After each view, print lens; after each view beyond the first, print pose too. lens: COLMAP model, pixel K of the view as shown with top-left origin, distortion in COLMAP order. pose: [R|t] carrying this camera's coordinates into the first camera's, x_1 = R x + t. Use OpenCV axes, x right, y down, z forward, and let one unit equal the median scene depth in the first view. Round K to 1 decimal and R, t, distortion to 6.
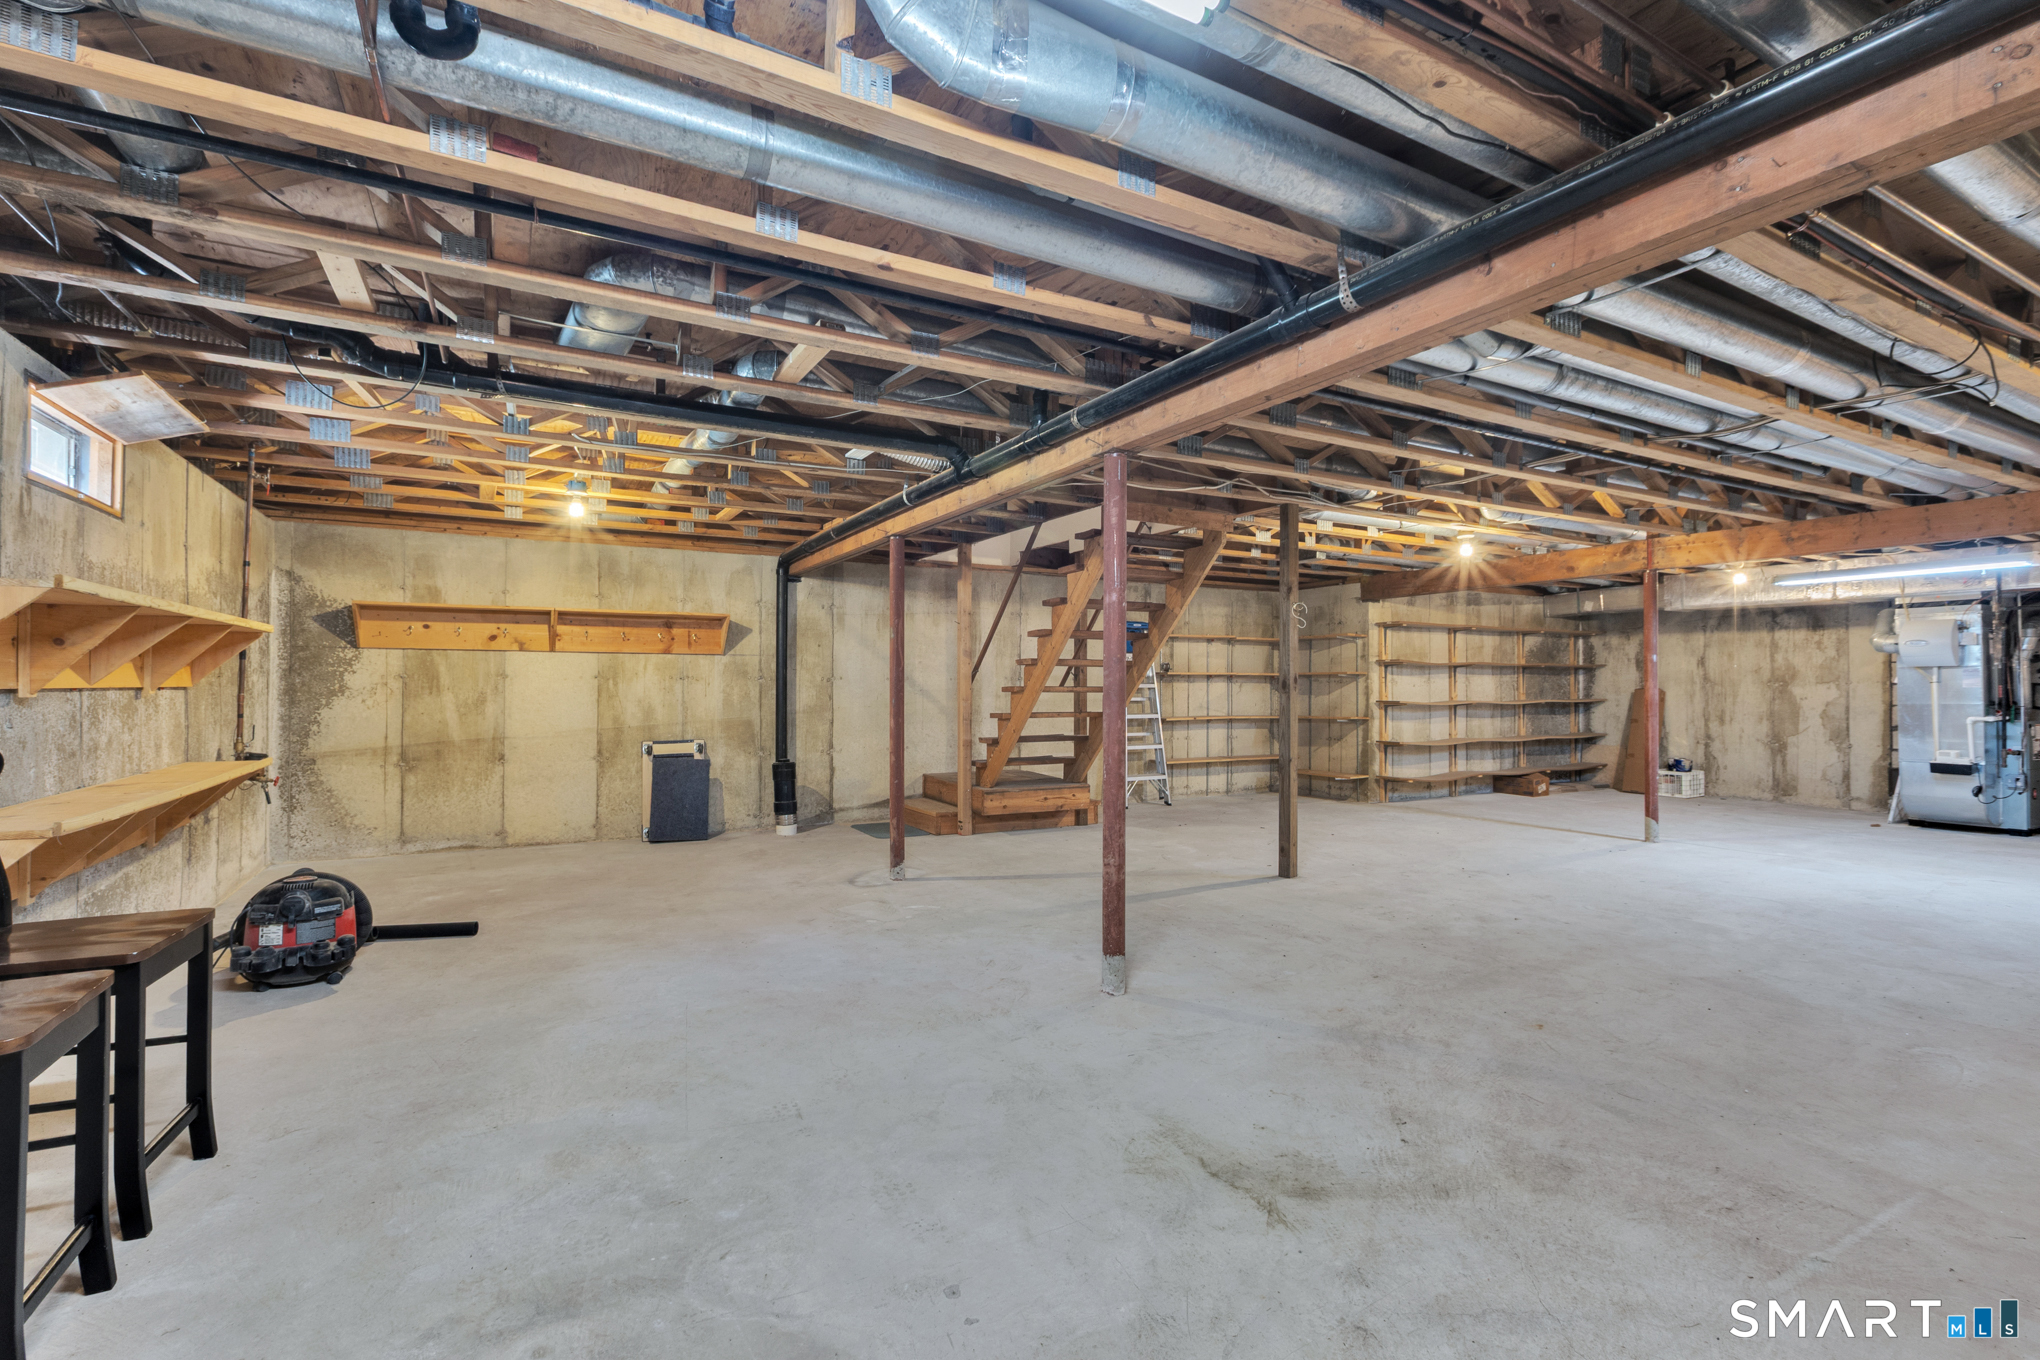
lens RADIAL K [[915.8, 0, 1019.4], [0, 915.8, 674.2], [0, 0, 1]] dist [0.002025, 0.000067]
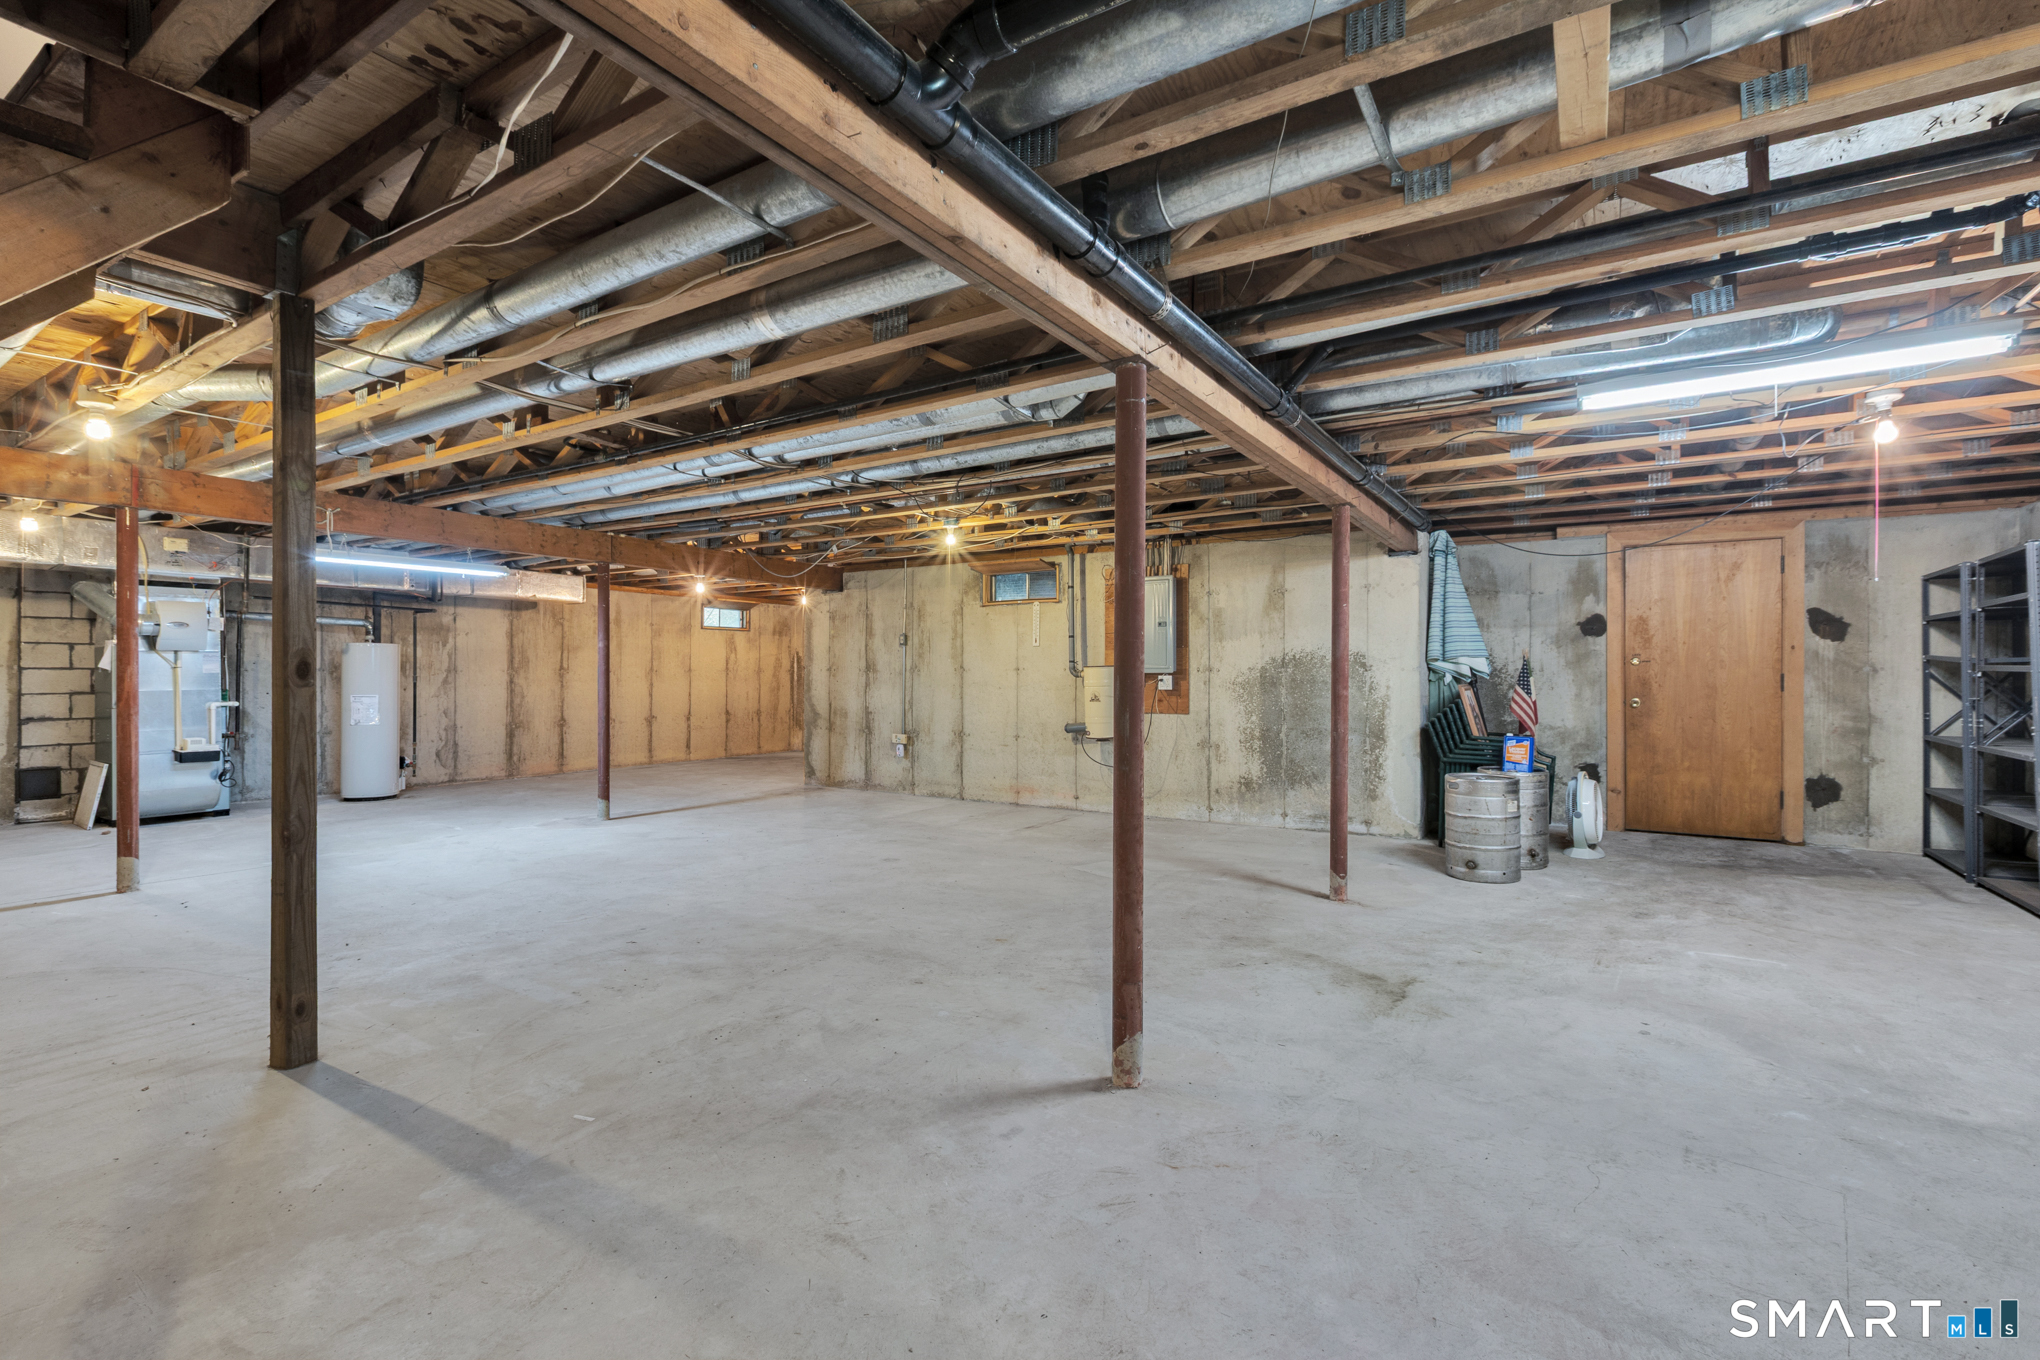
lens RADIAL K [[915.8, 0, 1019.4], [0, 915.8, 674.2], [0, 0, 1]] dist [0.002025, 0.000067]
pose [[-0.477141, -0.002089, 0.878824, -0.341239], [-0.014538, 0.999879, -0.005517, 0.011884], [-0.878707, -0.015409, -0.477113, 0.956236]]
